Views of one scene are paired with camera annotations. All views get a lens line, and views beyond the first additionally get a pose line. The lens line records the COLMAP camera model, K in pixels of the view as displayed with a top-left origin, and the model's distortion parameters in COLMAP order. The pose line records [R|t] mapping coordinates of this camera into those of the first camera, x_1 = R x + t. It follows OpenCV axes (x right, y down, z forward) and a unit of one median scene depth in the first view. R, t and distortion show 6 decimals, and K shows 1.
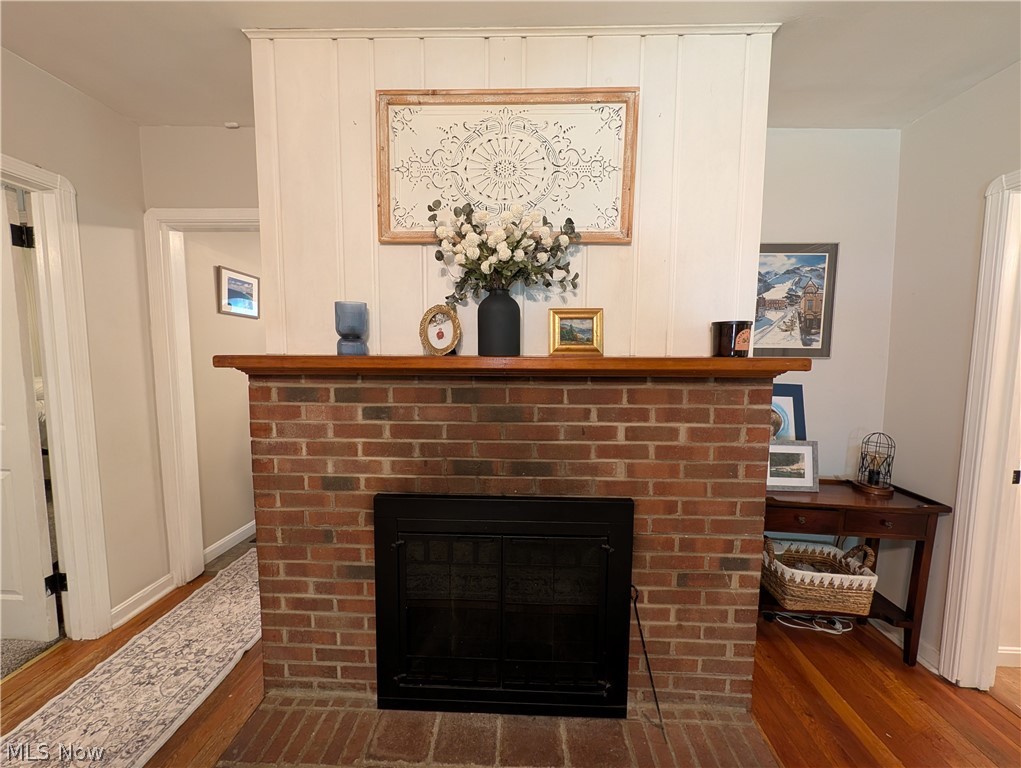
lens RADIAL K [[393.1, 0, 509.1], [0, 393.1, 384.4], [0, 0, 1]] dist [0.000871, 0.000139]
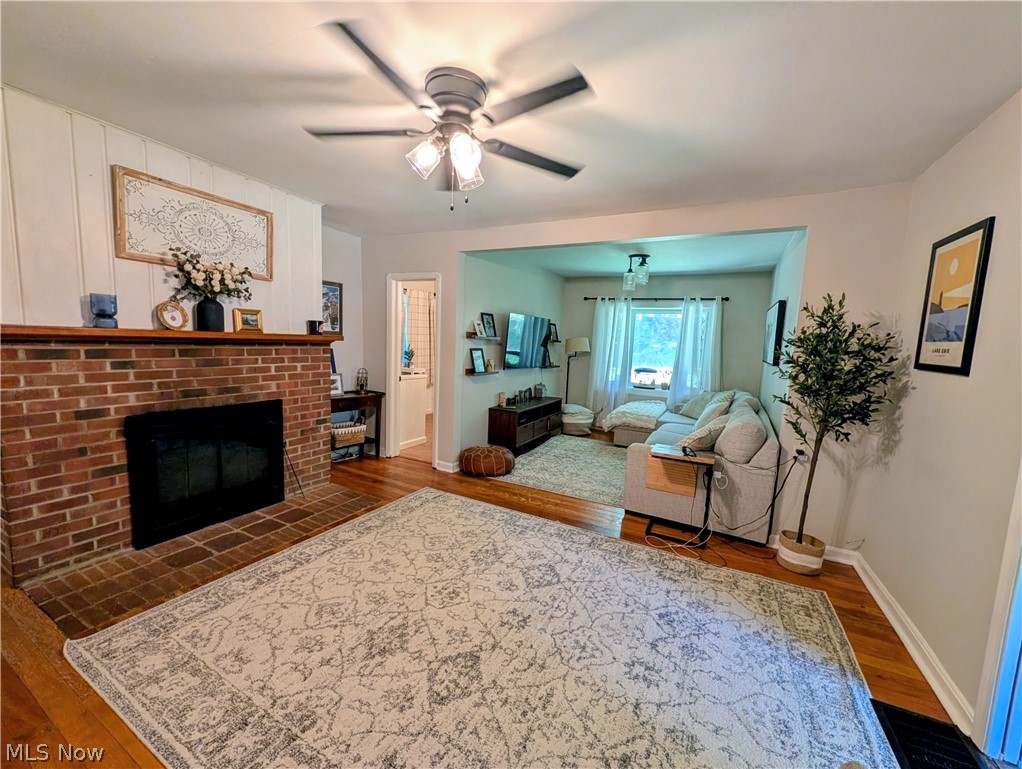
lens RADIAL K [[393.4, 0, 509.6], [0, 393.4, 384.9], [0, 0, 1]] dist [0.000871, 0.000139]
pose [[0.421411, -0.091387, 0.902253, -1.111265], [0.035780, 0.995810, 0.084152, 0.074537], [-0.906164, -0.003180, 0.422916, -1.076239]]
